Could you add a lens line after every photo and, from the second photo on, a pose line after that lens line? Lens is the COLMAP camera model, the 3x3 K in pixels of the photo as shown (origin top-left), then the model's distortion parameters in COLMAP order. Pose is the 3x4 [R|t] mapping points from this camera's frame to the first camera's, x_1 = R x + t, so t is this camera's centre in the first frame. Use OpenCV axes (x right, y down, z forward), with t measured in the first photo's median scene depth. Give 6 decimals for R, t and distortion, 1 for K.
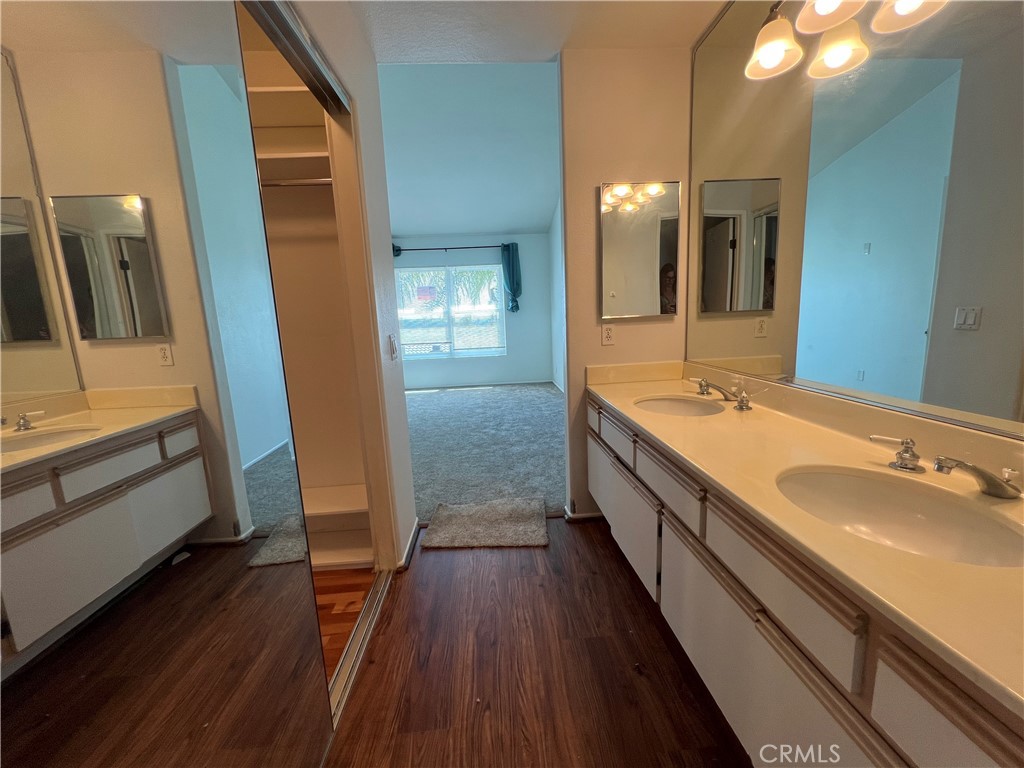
lens RADIAL K [[409.1, 0, 513.4], [0, 409.1, 379.8], [0, 0, 1]] dist [-0.003039, 0.000701]
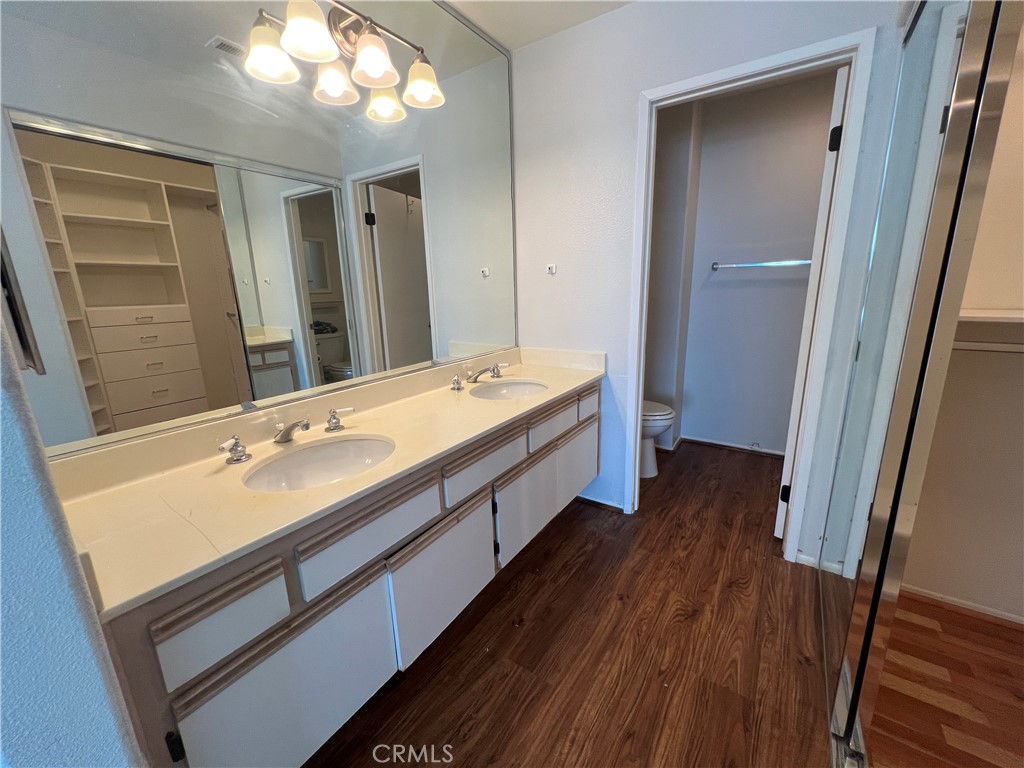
lens RADIAL K [[409.1, 0, 511.0], [0, 409.1, 381.0], [0, 0, 1]] dist [-0.003039, 0.000701]
pose [[-0.782687, -0.083223, 0.616827, -0.340906], [0.156620, 0.932798, 0.324589, -0.314120], [-0.602388, 0.350659, -0.717054, 1.682197]]
